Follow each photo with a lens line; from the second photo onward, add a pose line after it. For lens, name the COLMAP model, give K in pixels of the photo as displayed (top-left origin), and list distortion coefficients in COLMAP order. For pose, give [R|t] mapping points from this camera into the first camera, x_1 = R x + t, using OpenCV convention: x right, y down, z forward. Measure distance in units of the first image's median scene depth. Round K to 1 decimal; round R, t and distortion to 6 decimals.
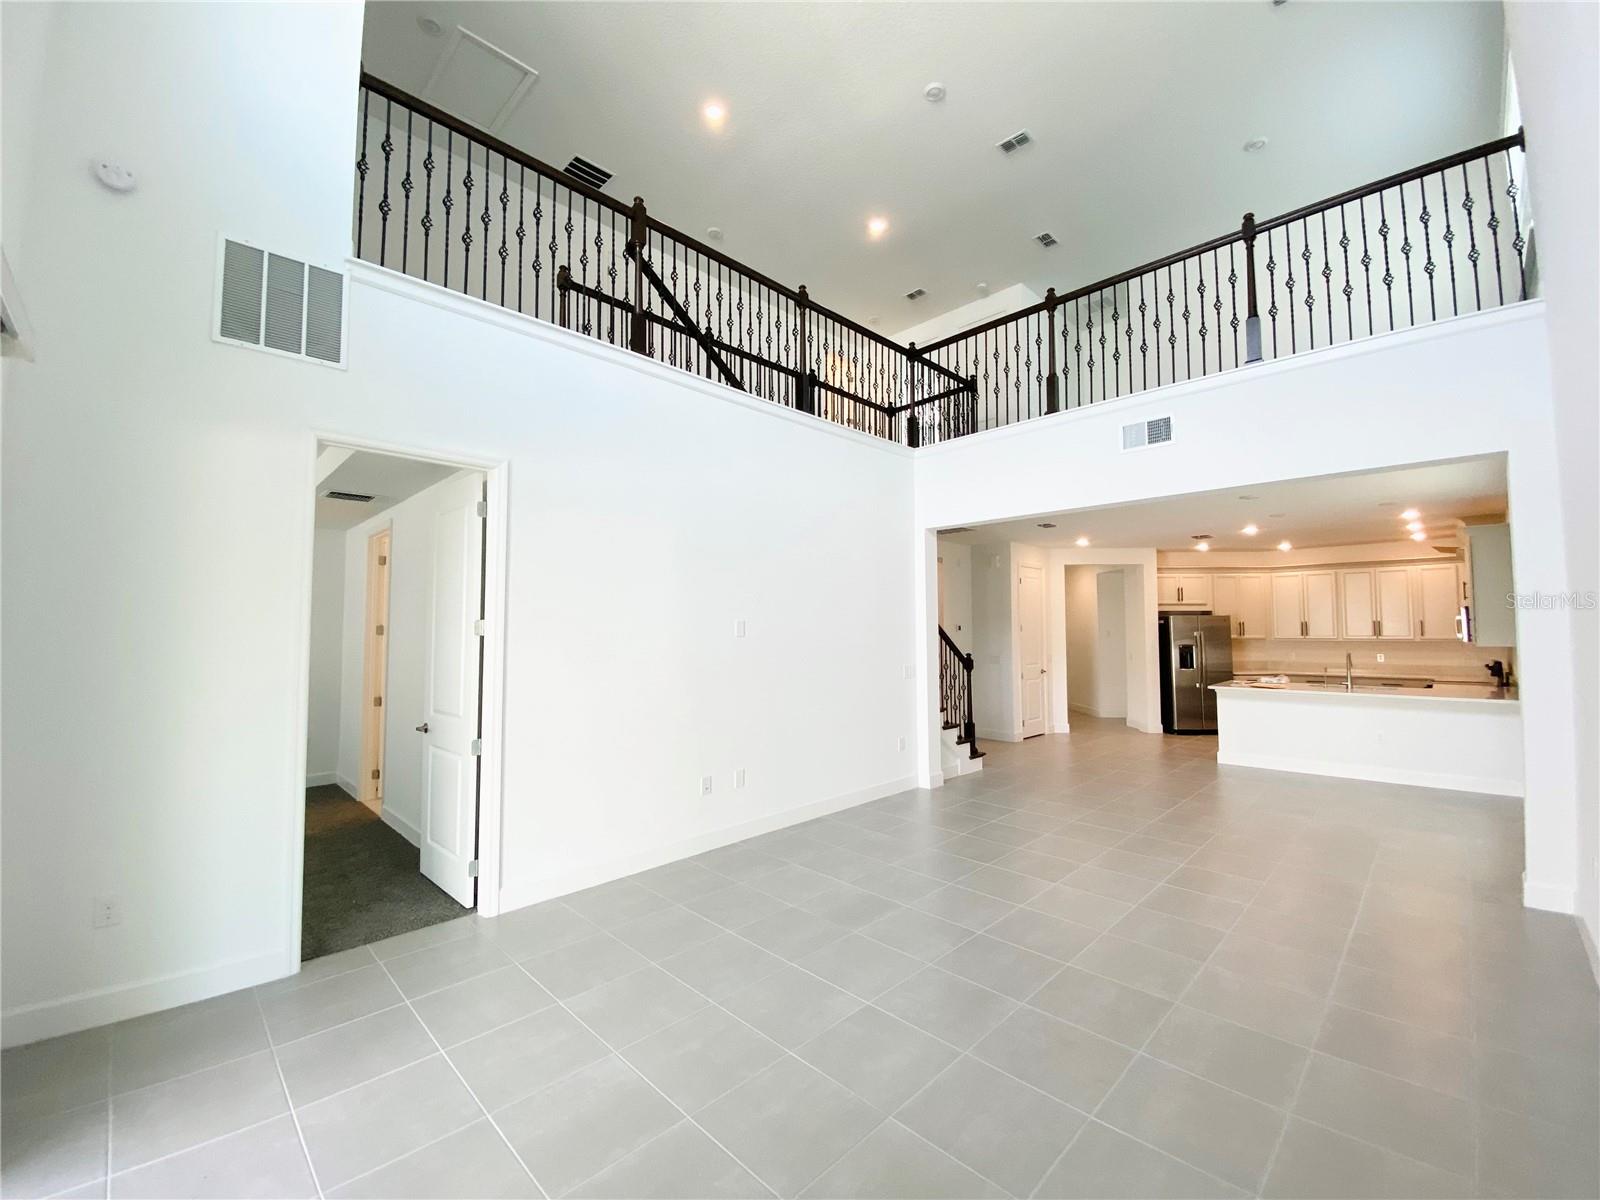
lens RADIAL K [[651.3, 0, 787.6], [0, 651.3, 588.7], [0, 0, 1]] dist [0.005836, -0.012968]
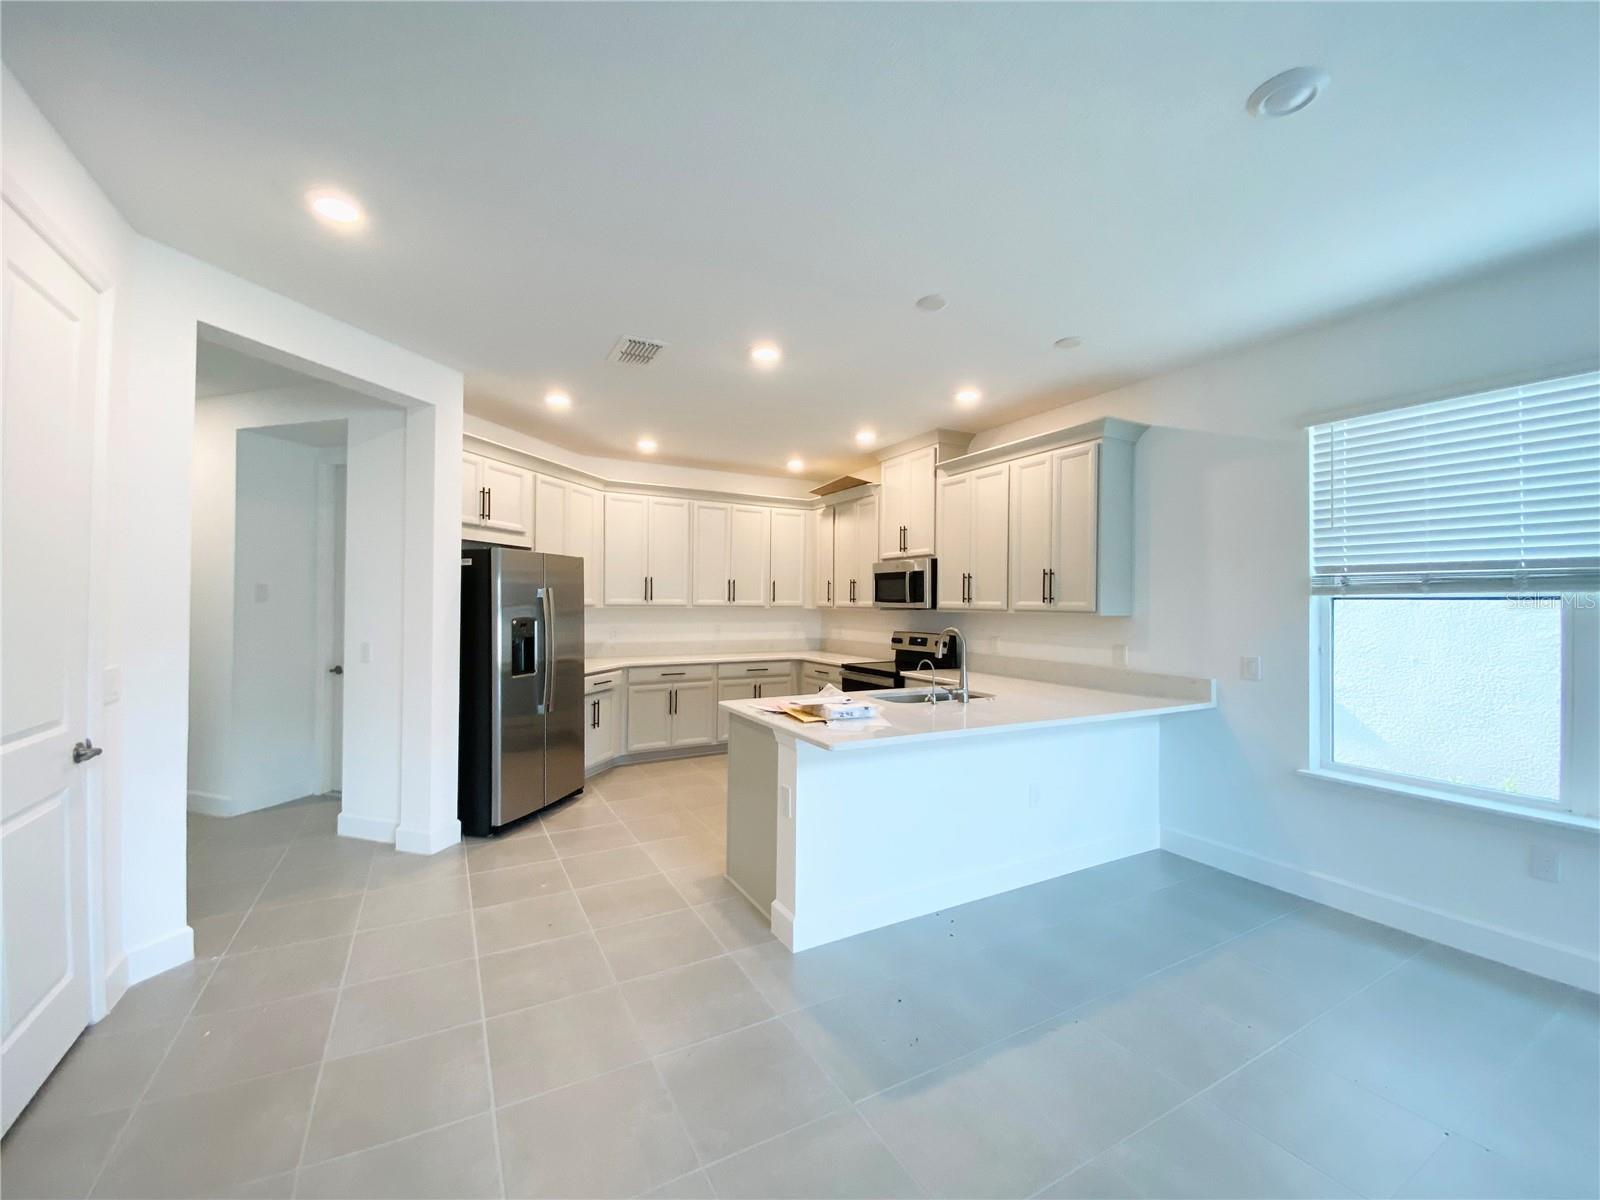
lens RADIAL K [[651.3, 0, 816.2], [0, 651.3, 598.0], [0, 0, 1]] dist [0.005836, -0.012968]
pose [[0.248166, 0.009746, 0.968668, 0.251079], [-0.071695, 0.997392, 0.008333, 0.056273], [-0.966061, -0.071517, 0.248218, 0.723959]]
